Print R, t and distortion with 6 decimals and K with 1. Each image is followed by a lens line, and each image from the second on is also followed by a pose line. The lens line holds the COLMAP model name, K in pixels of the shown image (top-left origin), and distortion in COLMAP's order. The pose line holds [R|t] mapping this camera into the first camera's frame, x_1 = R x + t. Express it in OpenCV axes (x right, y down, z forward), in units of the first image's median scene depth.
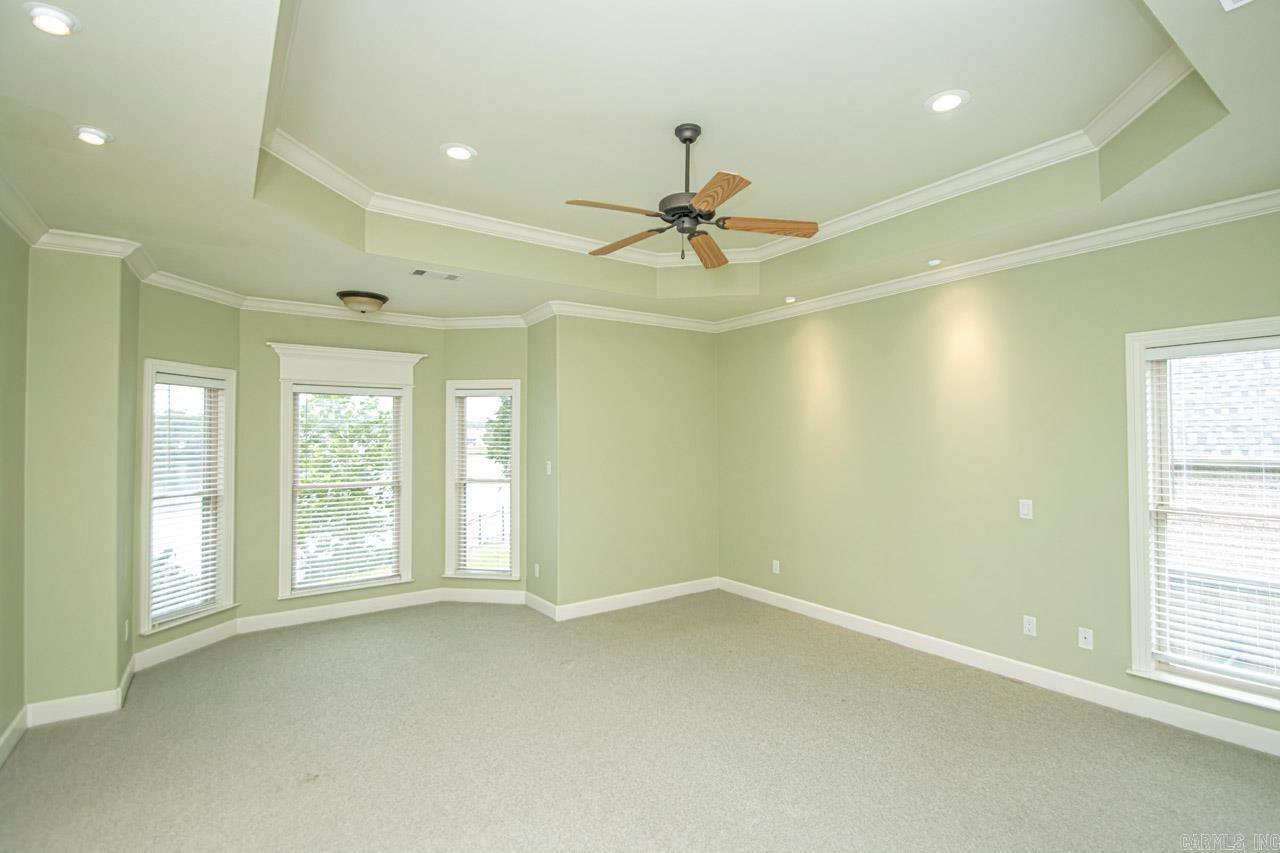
lens RADIAL K [[584.2, 0, 640.0], [0, 584.2, 426.5], [0, 0, 1]] dist [0.000261, -0.012556]
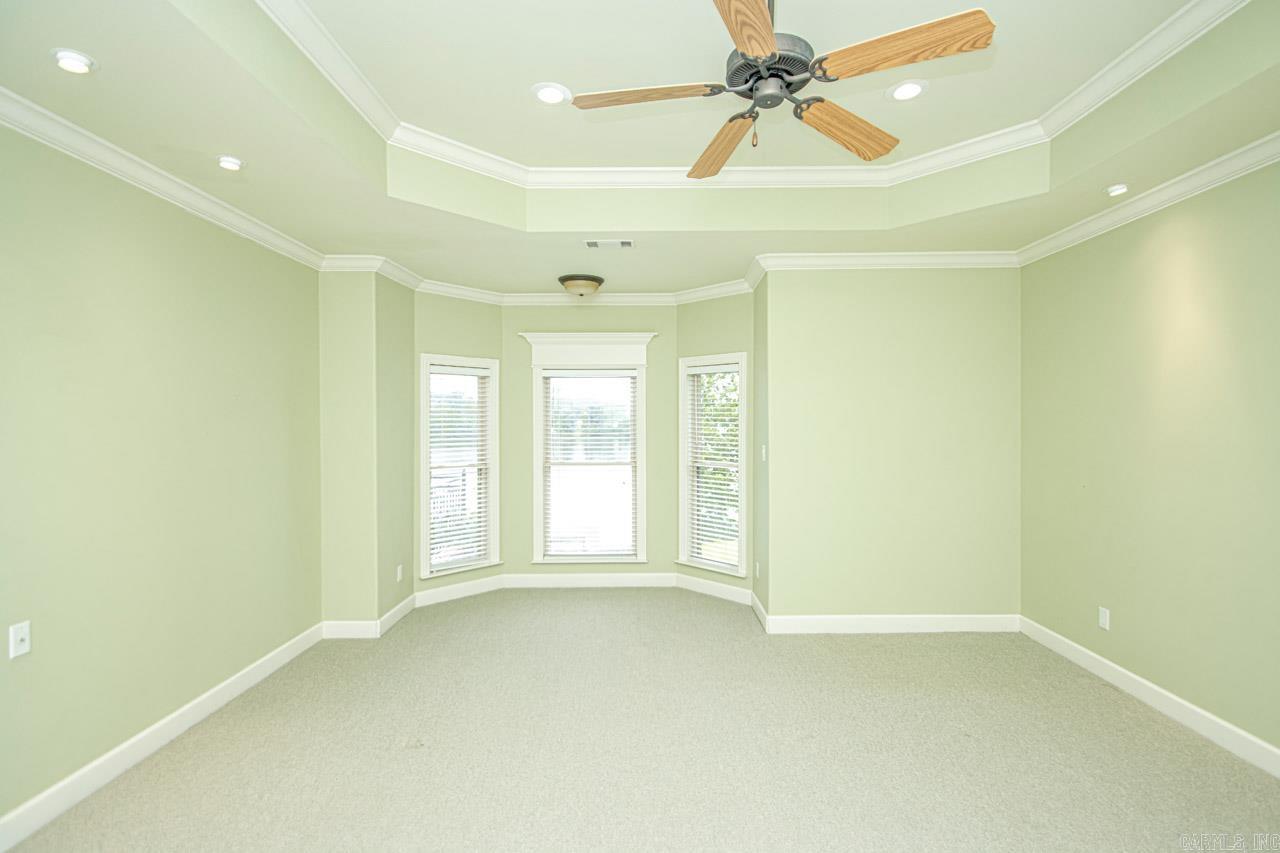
lens RADIAL K [[584.2, 0, 640.0], [0, 584.2, 426.5], [0, 0, 1]] dist [0.000261, -0.012556]
pose [[0.822327, 0.007056, -0.568972, 0.189970], [0.011475, 0.999514, 0.028979, 0.005263], [0.568900, -0.030359, 0.821846, 0.207766]]
